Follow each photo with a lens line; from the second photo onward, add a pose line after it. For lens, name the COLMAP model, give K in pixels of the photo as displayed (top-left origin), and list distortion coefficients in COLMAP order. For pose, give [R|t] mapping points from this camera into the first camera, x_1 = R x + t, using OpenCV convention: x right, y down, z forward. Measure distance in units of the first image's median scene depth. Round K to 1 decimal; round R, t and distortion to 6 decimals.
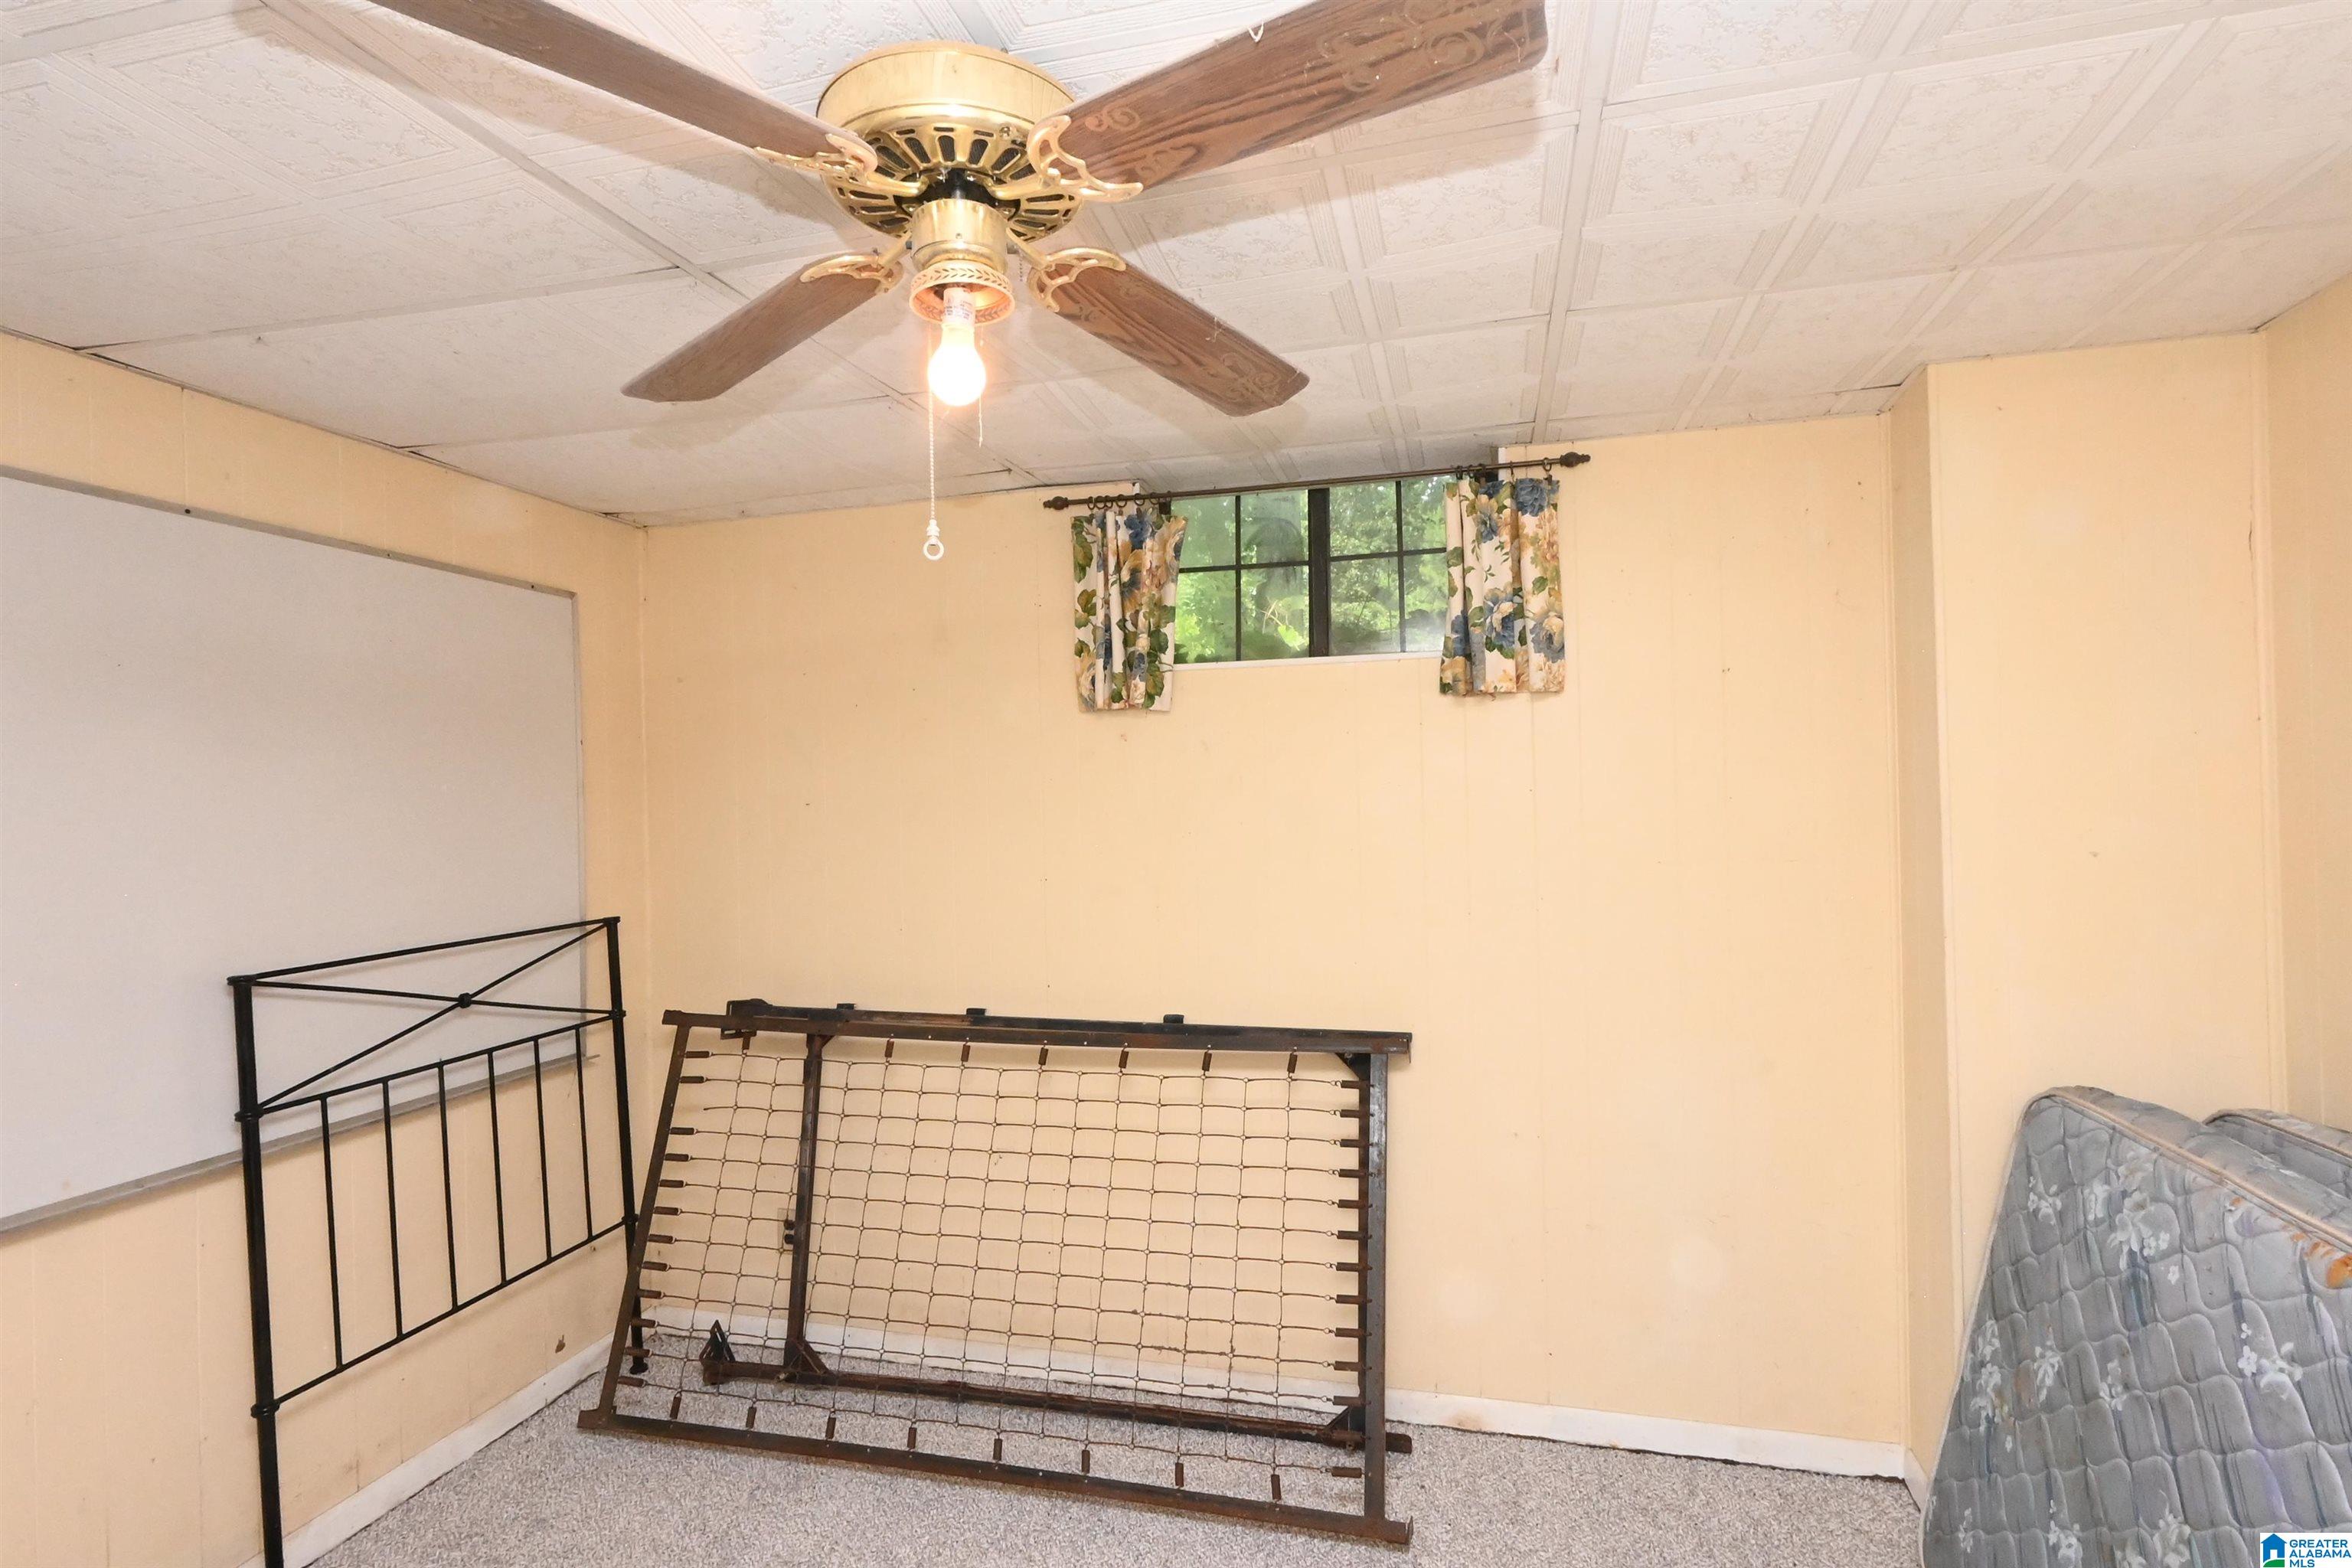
lens RADIAL K [[1176.3, 0, 1176.0], [0, 1176.3, 784.0], [0, 0, 1]] dist [0.000471, -0.000245]
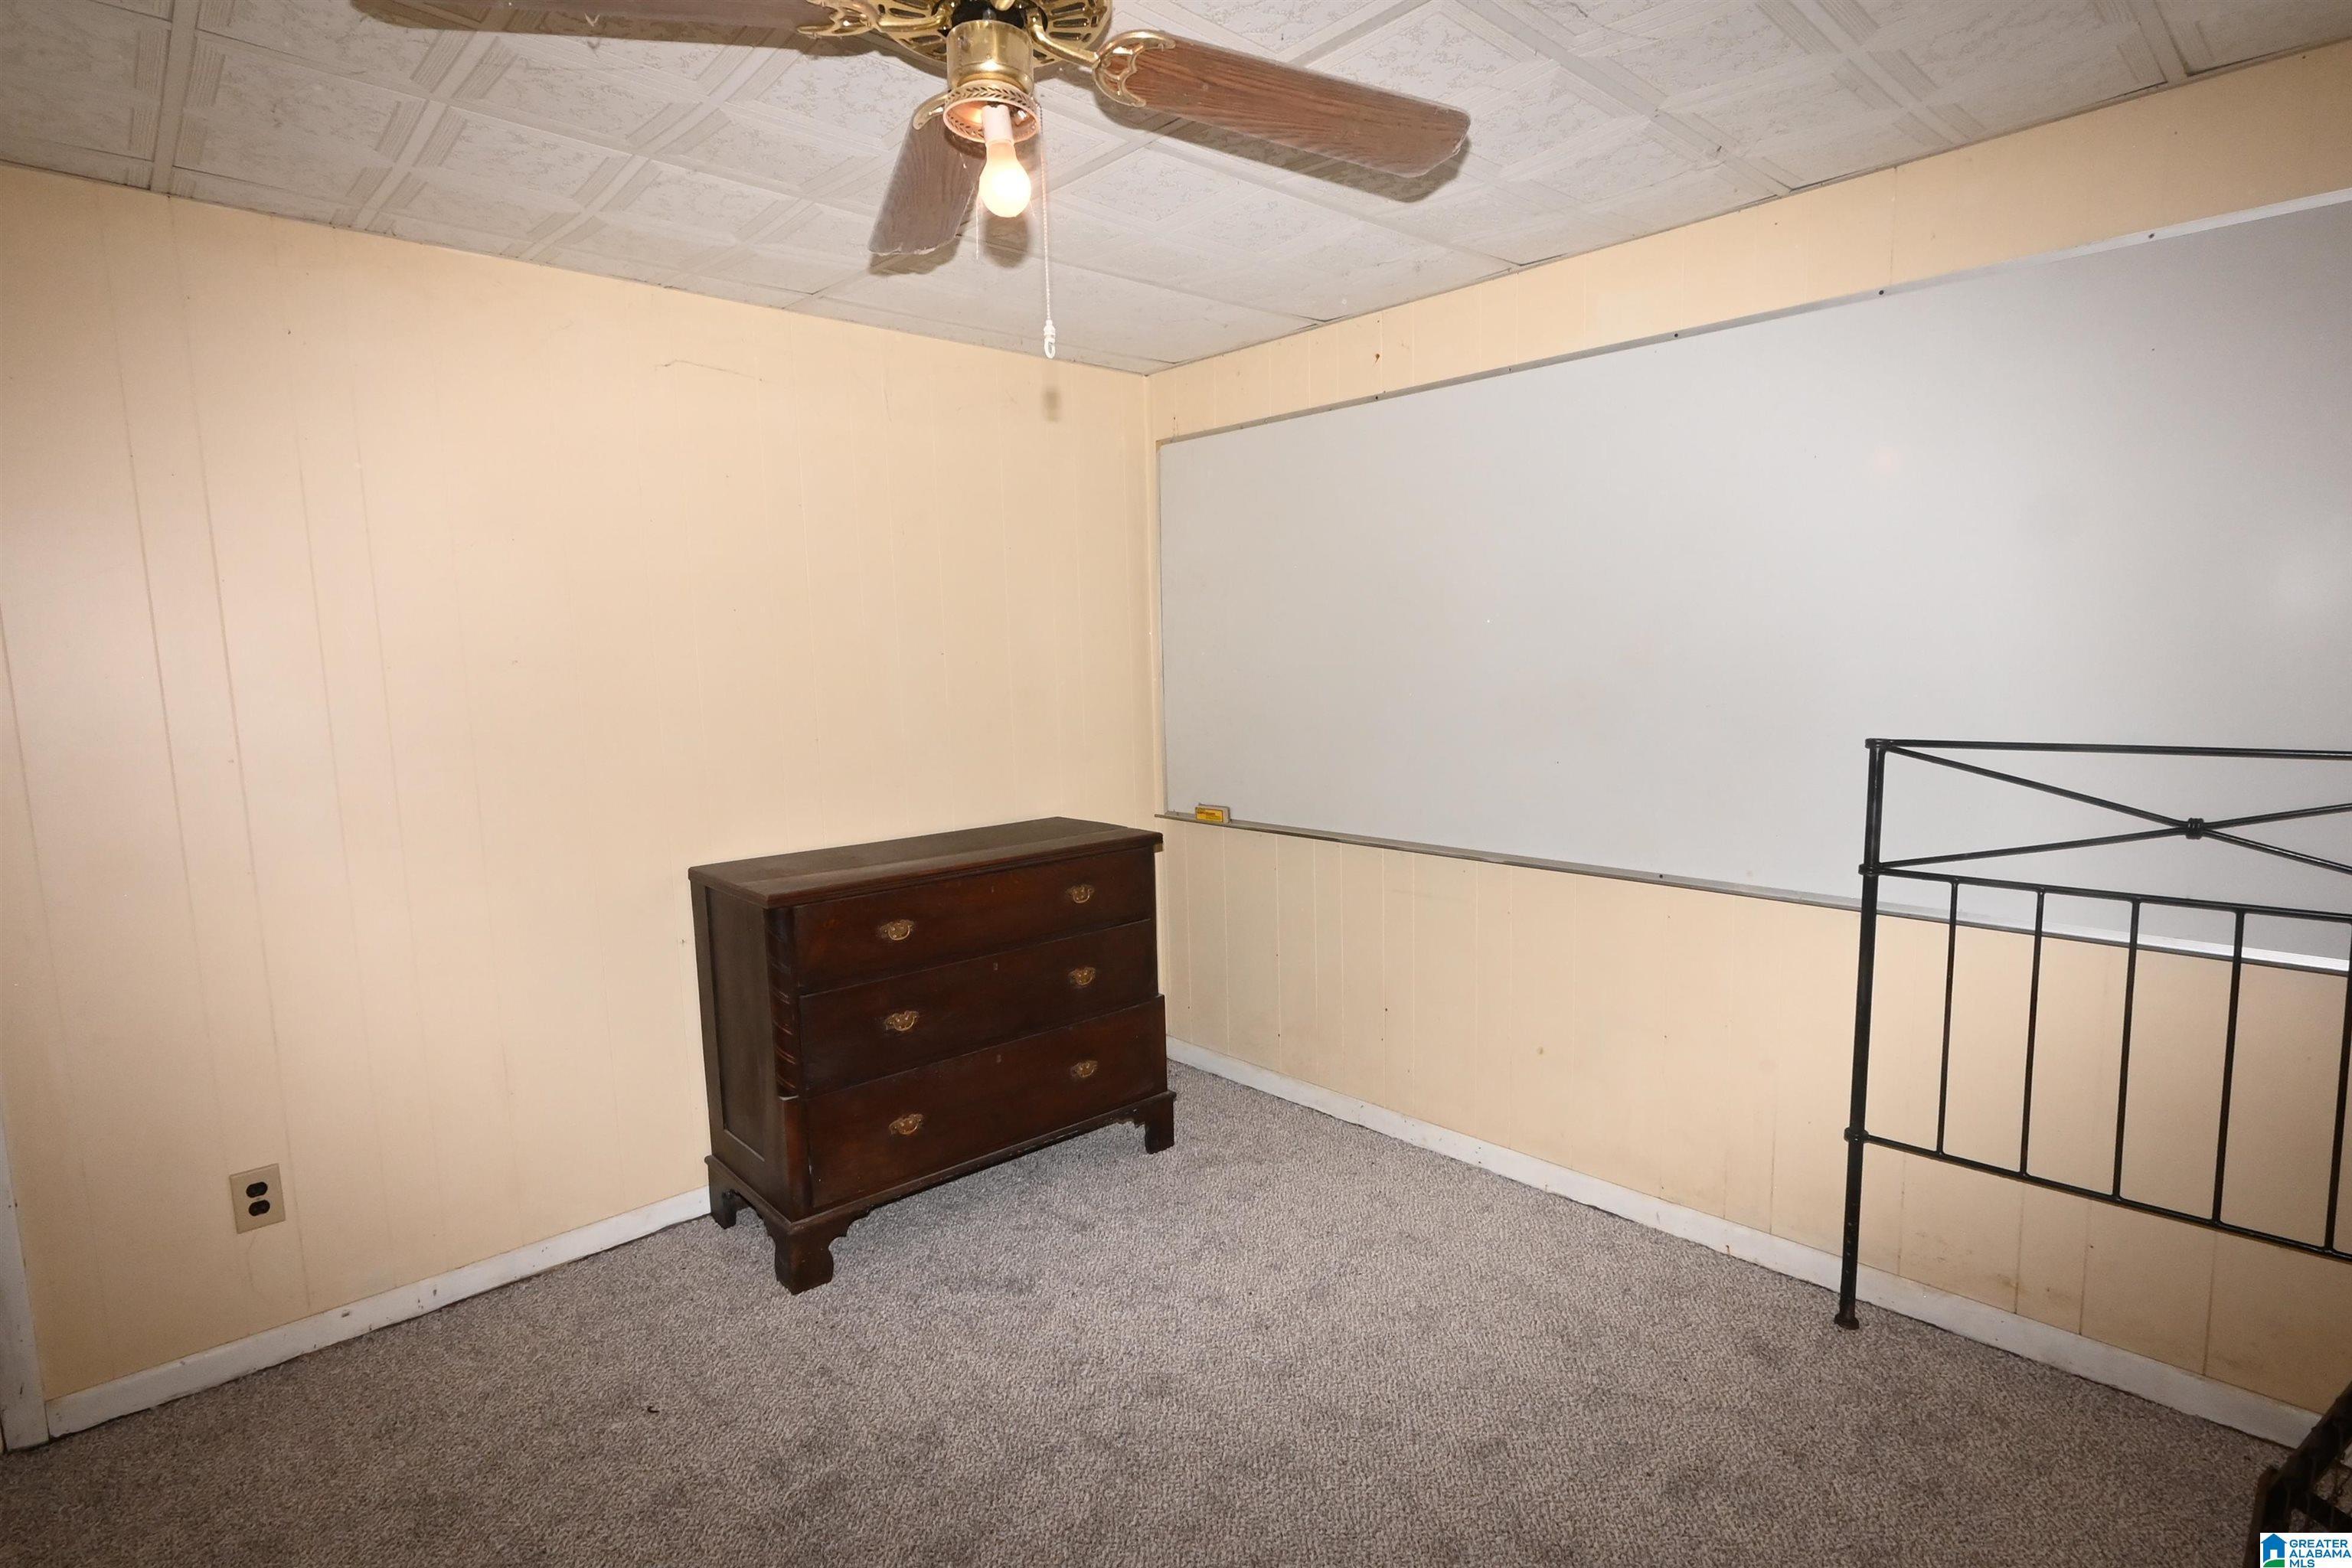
lens RADIAL K [[1176.3, 0, 1176.0], [0, 1176.3, 784.0], [0, 0, 1]] dist [0.000471, -0.000245]
pose [[-0.524112, 0.137601, -0.840460, 0.417367], [0.047532, 0.990049, 0.132450, 0.034329], [0.850322, 0.029470, -0.525437, 1.016906]]
